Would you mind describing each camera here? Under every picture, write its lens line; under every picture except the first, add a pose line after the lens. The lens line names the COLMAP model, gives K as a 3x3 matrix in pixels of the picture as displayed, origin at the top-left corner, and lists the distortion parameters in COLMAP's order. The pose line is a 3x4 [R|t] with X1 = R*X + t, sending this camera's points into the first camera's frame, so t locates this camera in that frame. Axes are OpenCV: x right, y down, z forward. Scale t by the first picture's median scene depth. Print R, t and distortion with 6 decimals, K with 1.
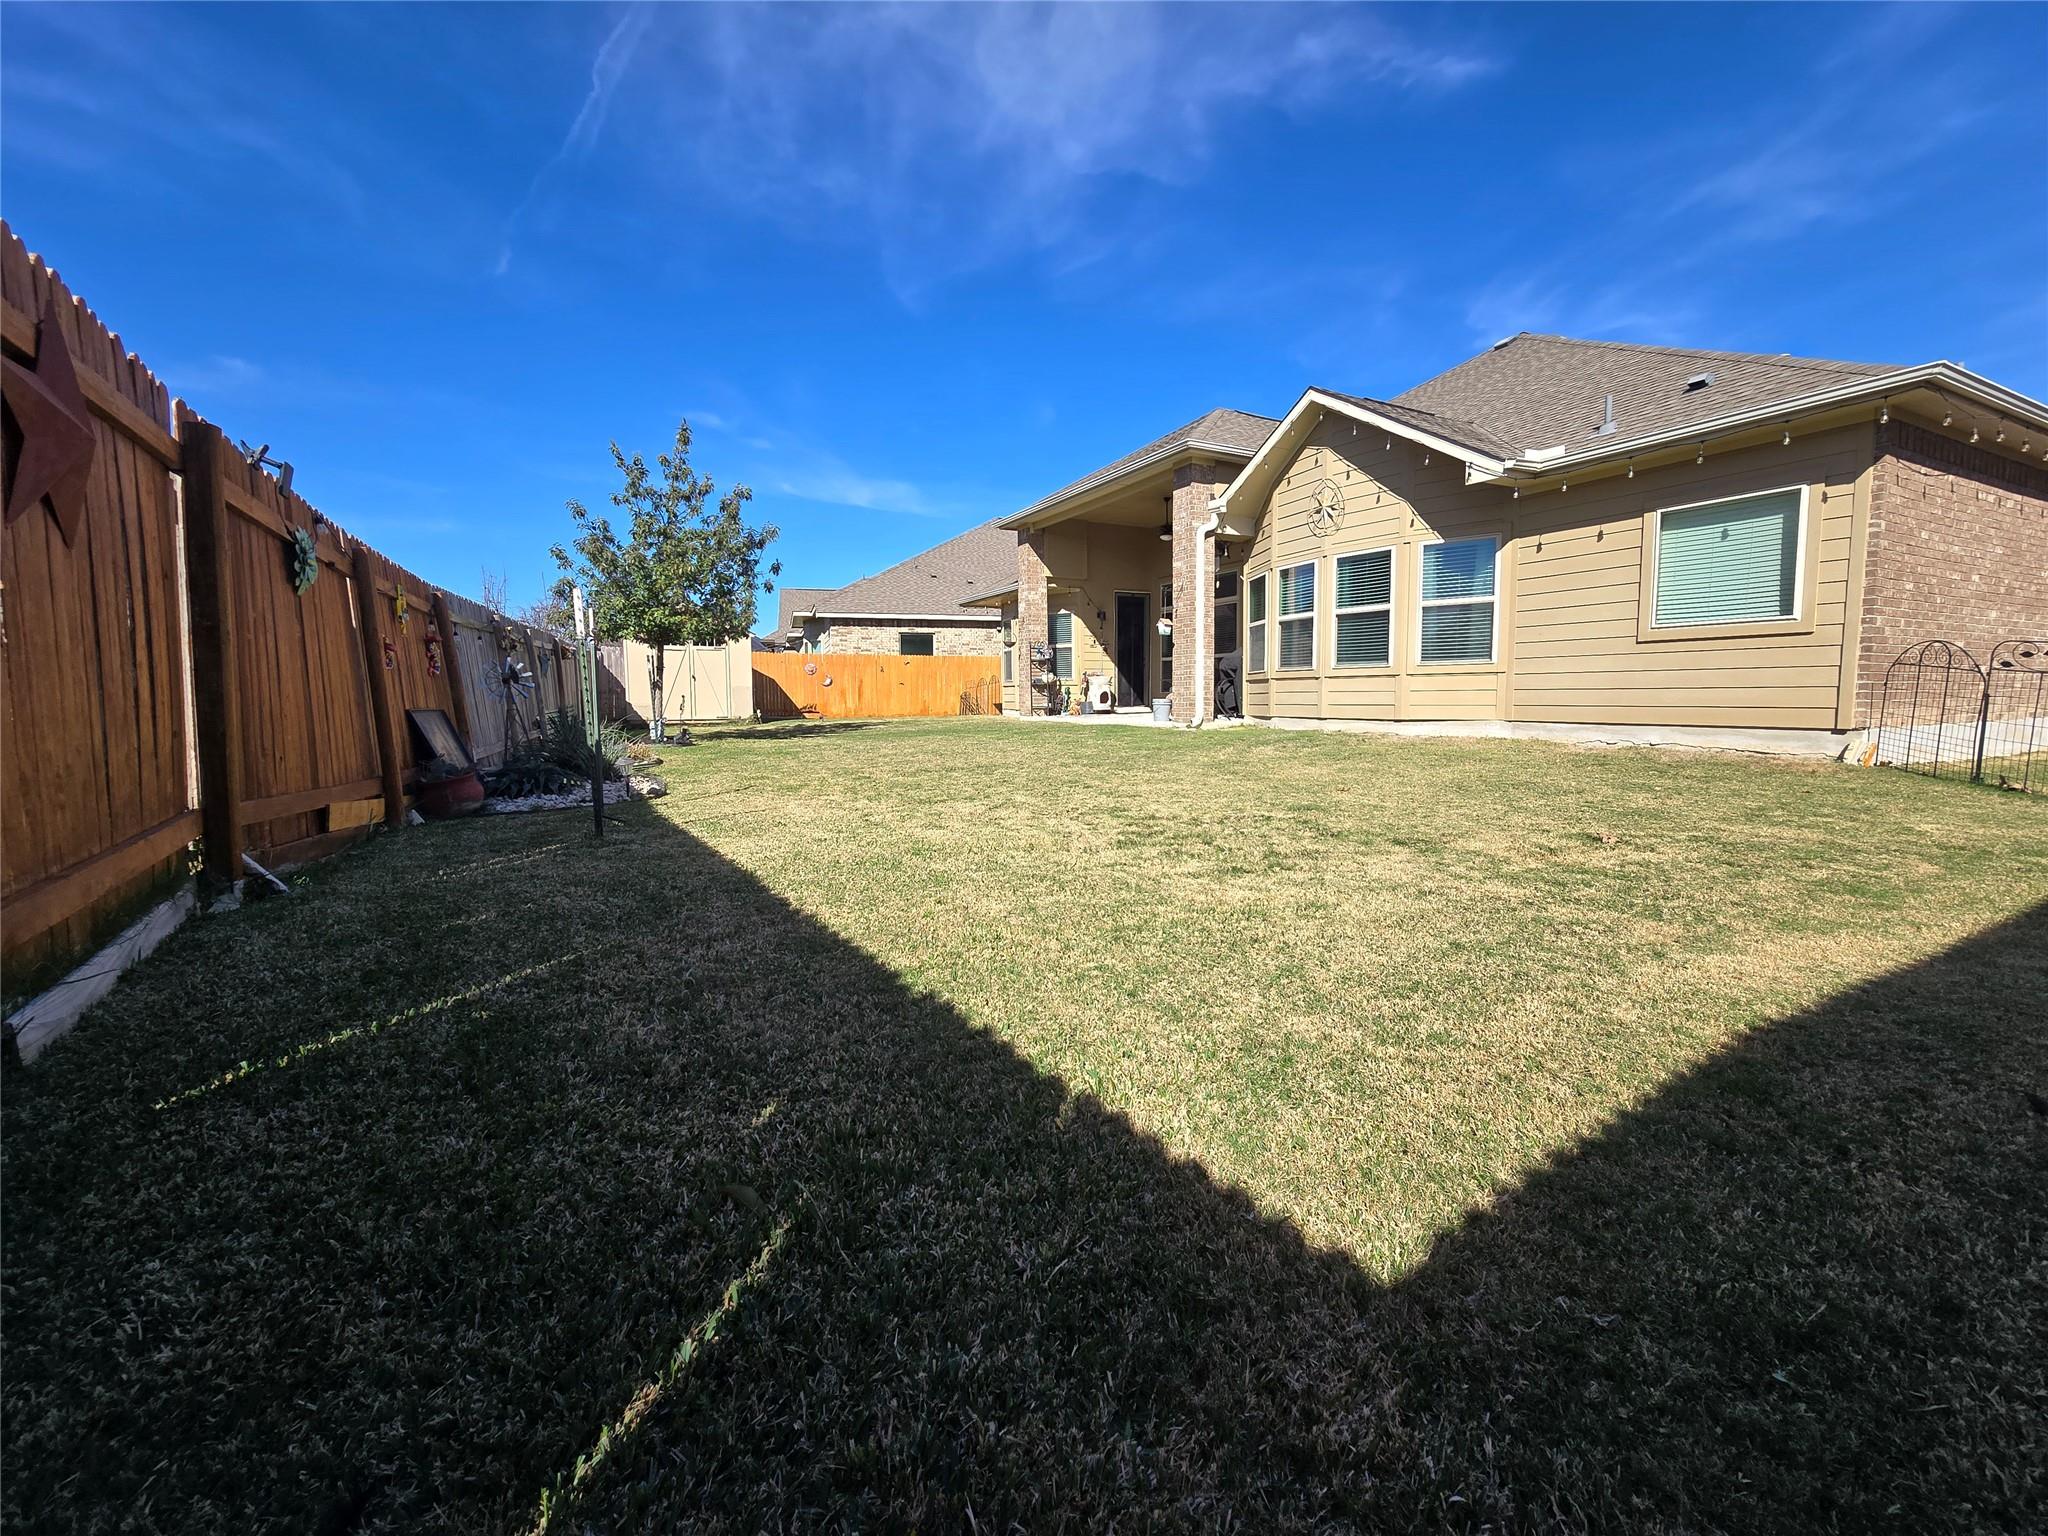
lens RADIAL K [[844.0, 0, 1033.9], [0, 844.0, 768.1], [0, 0, 1]] dist [-0.018210, 0.008552]
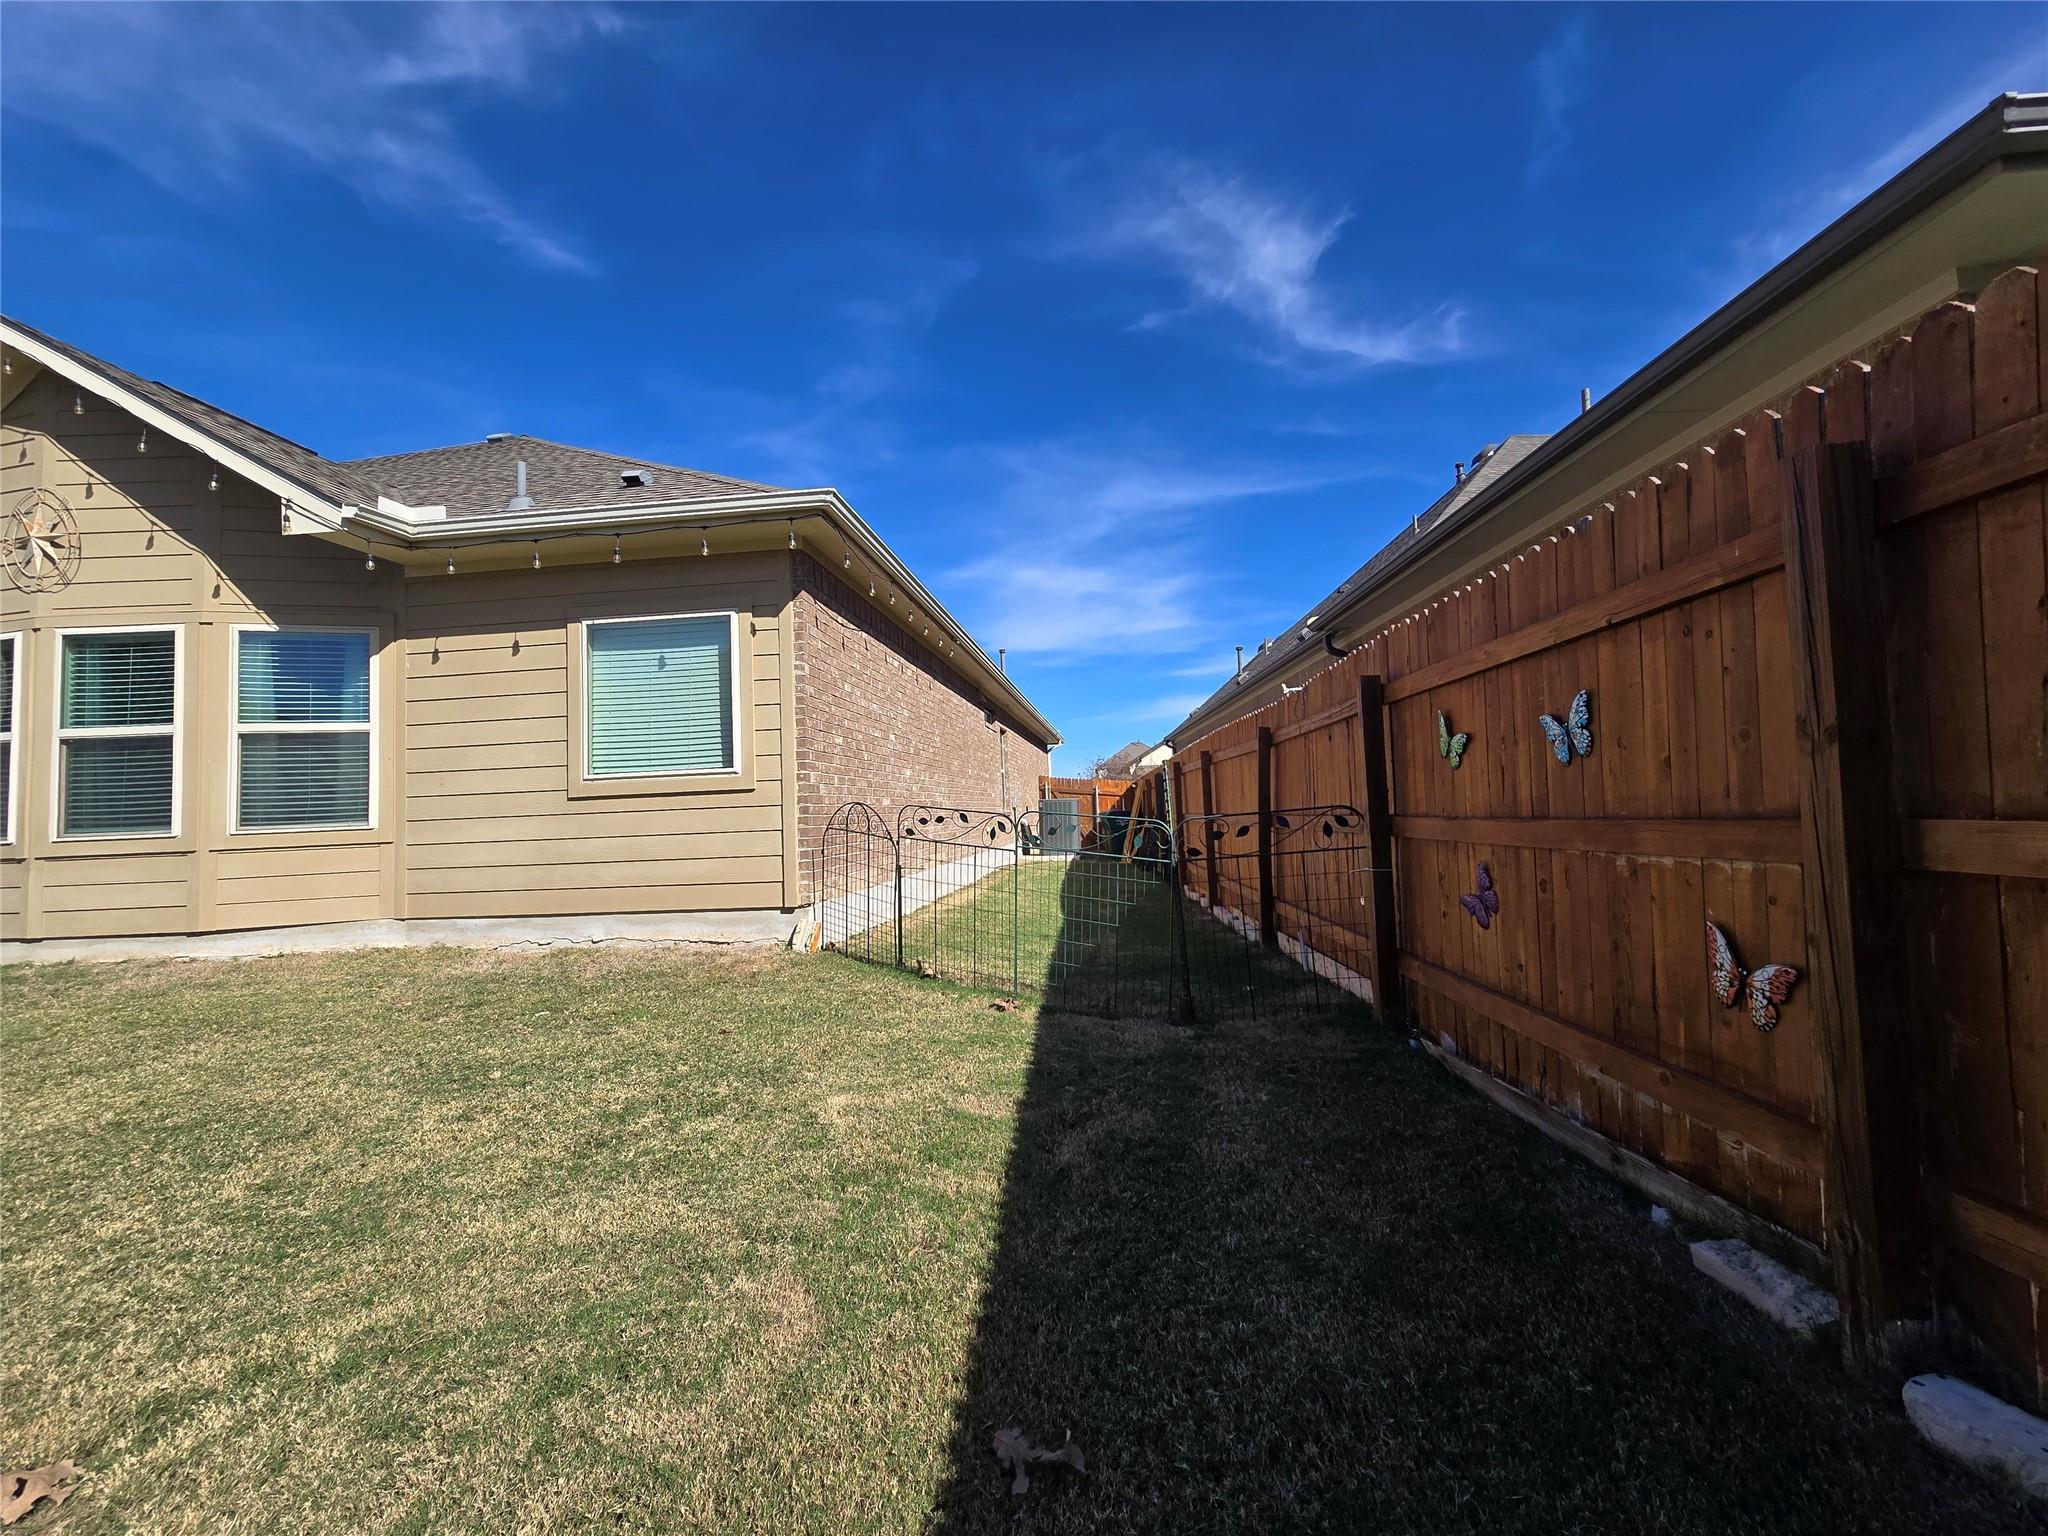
lens RADIAL K [[821.9, 0, 1024.0], [0, 821.9, 768.0], [0, 0, 1]] dist [-0.000145, -0.000096]
pose [[0.578039, 0.031865, 0.815387, 0.362125], [0.103854, 0.988239, -0.112244, -0.055524], [-0.809374, 0.149562, 0.567931, 0.277574]]
